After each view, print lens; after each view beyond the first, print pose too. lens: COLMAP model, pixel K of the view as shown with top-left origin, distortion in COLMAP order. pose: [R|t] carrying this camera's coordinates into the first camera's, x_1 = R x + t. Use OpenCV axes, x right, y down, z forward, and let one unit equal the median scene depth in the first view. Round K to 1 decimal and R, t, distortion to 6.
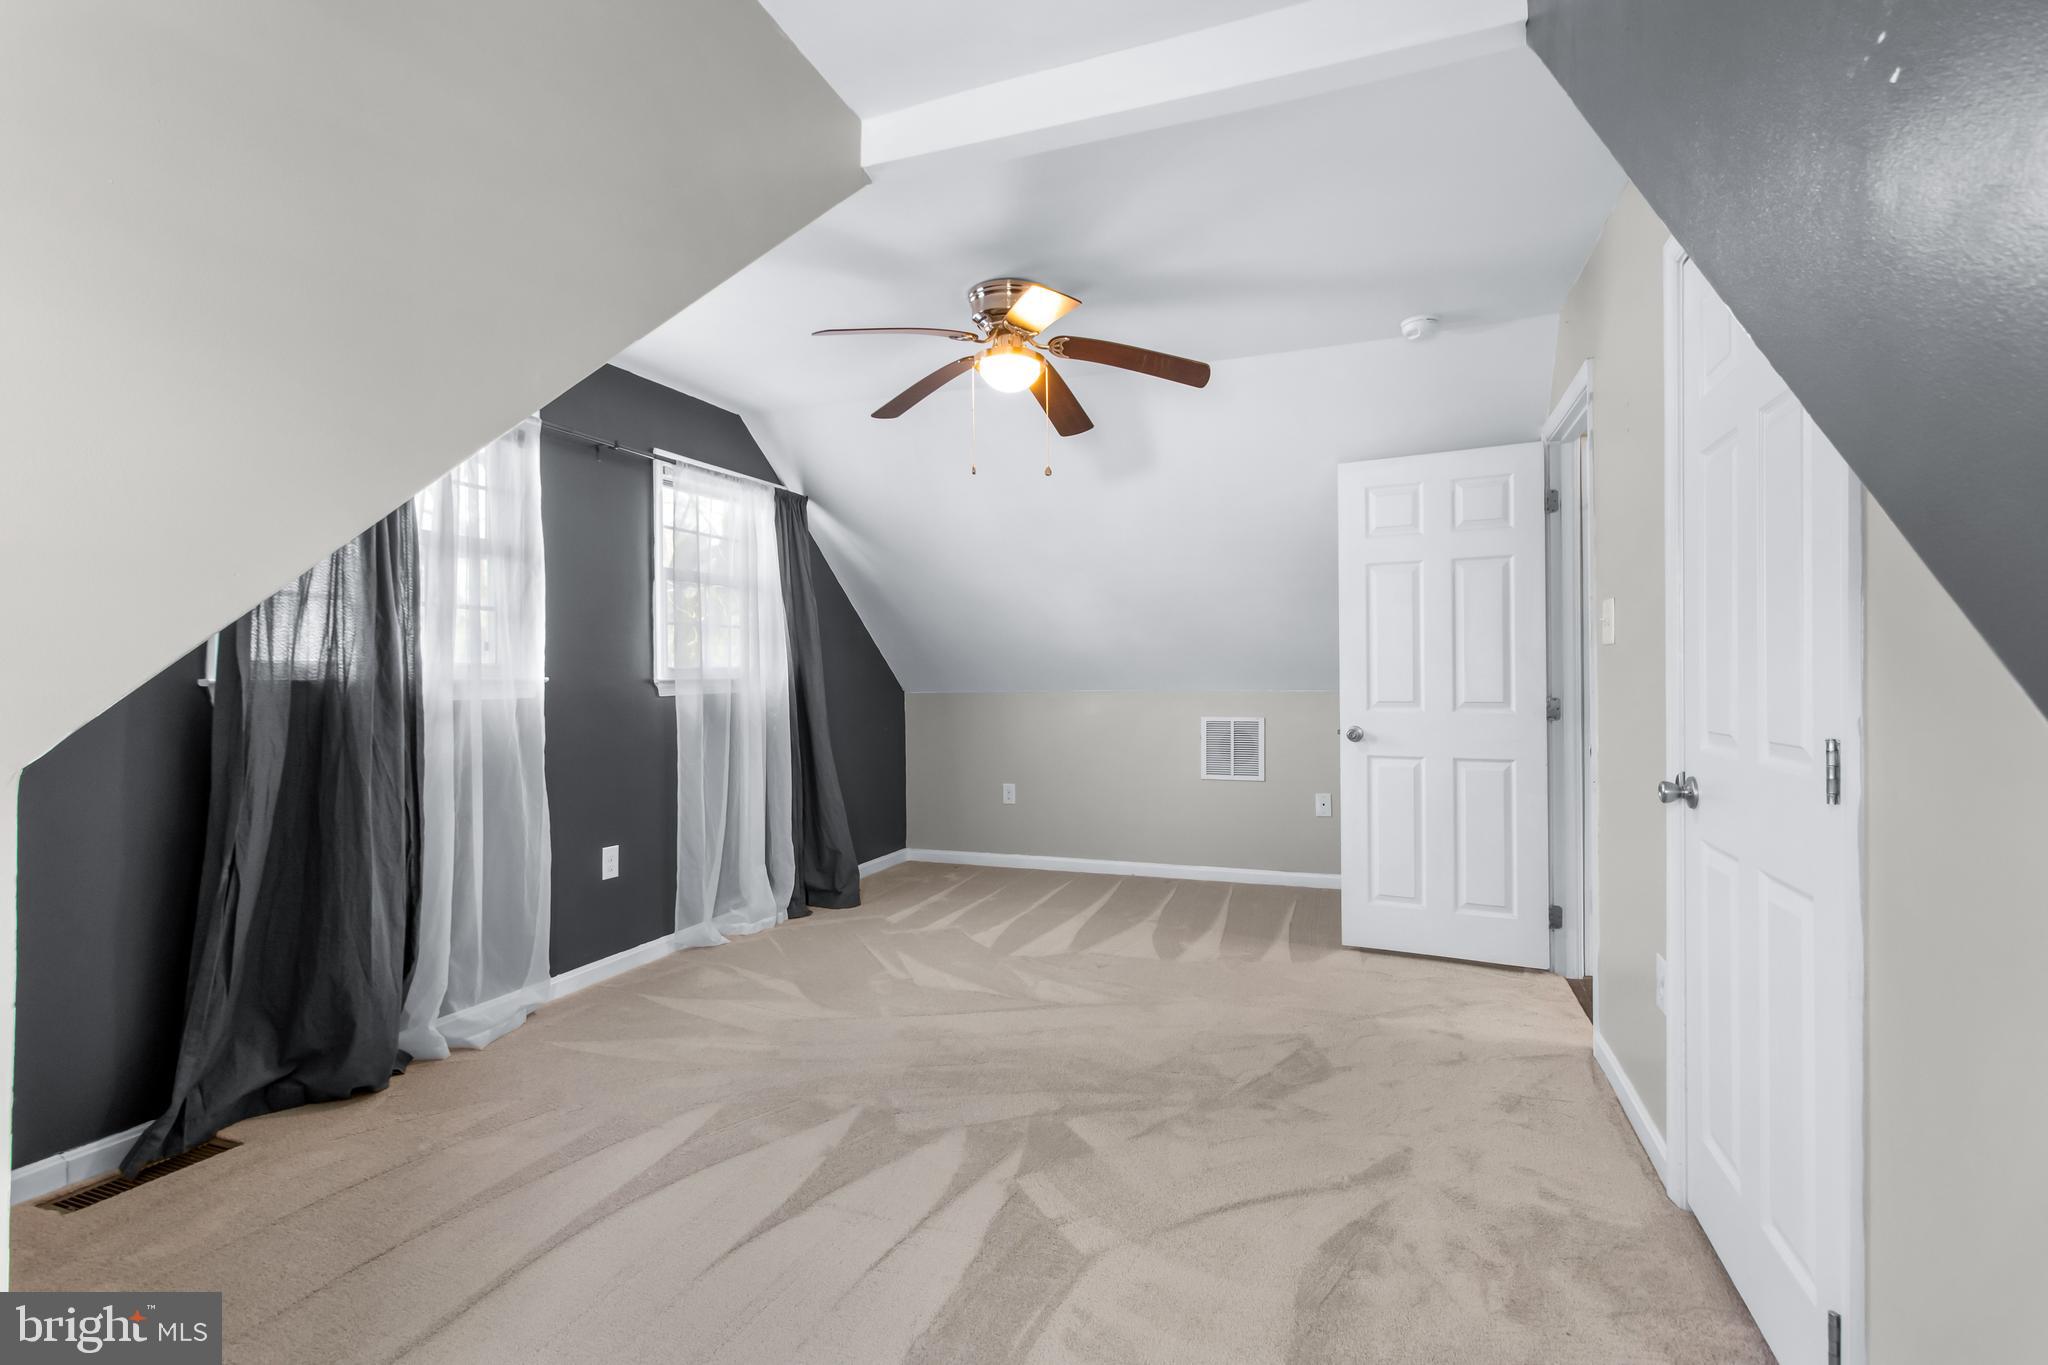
lens RADIAL K [[952.3, 0, 1035.7], [0, 952.3, 670.4], [0, 0, 1]] dist [0.002308, 0.000716]
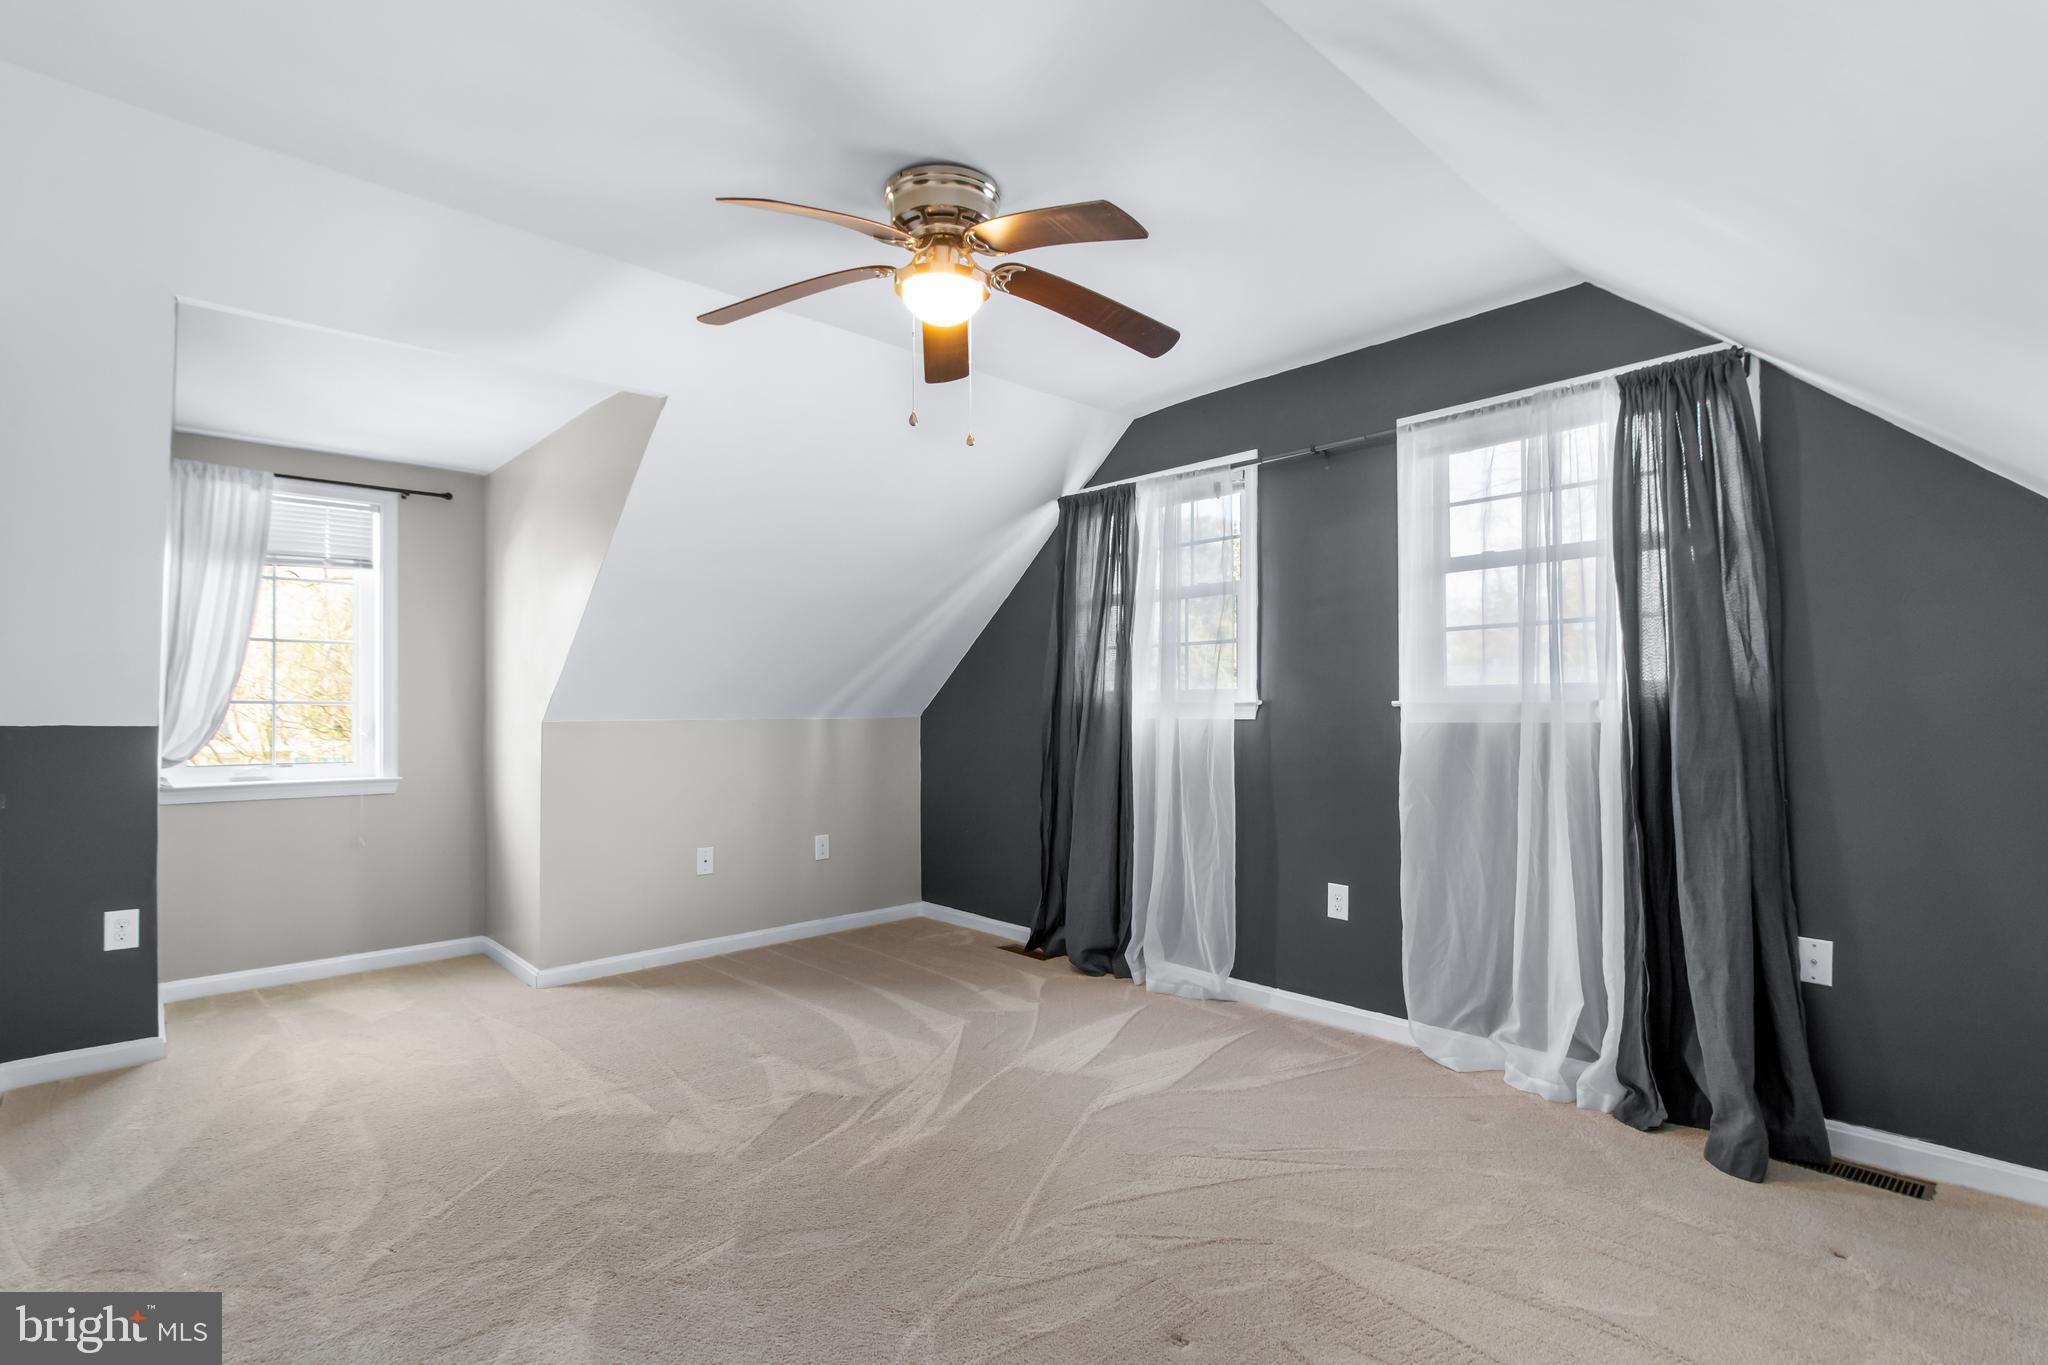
lens RADIAL K [[952.3, 0, 1035.7], [0, 952.3, 670.4], [0, 0, 1]] dist [0.002308, 0.000716]
pose [[-0.437133, -0.009255, -0.899349, 0.484036], [0.015717, 0.999716, -0.017927, -0.007077], [0.899259, -0.021972, -0.436864, 1.100248]]
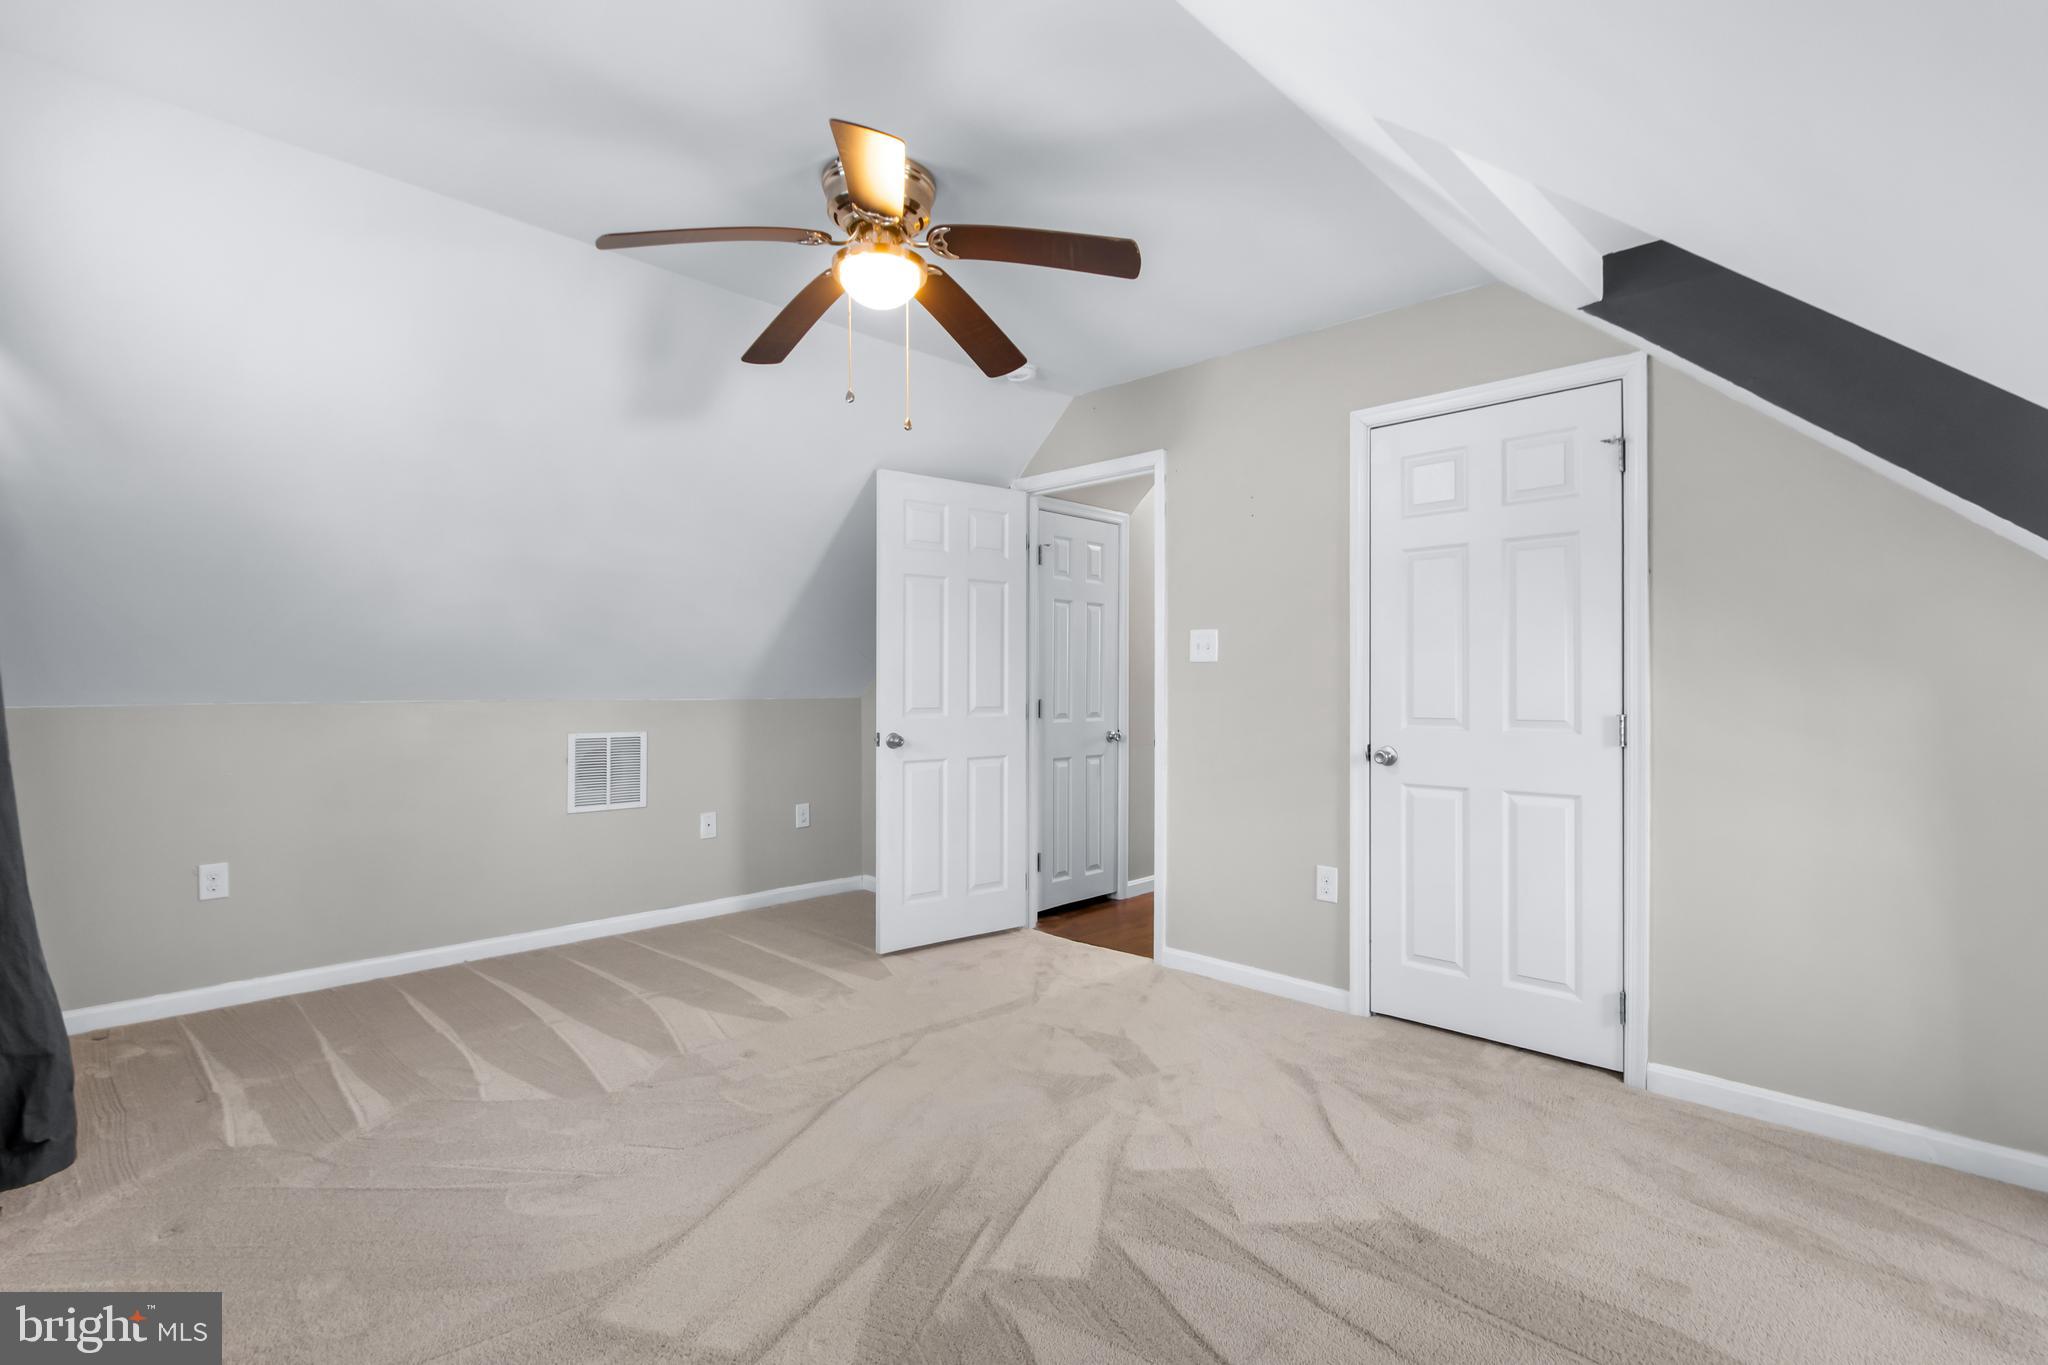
lens RADIAL K [[952.3, 0, 1035.7], [0, 952.3, 670.4], [0, 0, 1]] dist [0.002308, 0.000716]
pose [[0.404620, 0.023181, 0.914191, -0.533647], [-0.010934, 0.999730, -0.020510, 0.011462], [-0.914420, -0.001697, 0.404764, 0.455428]]
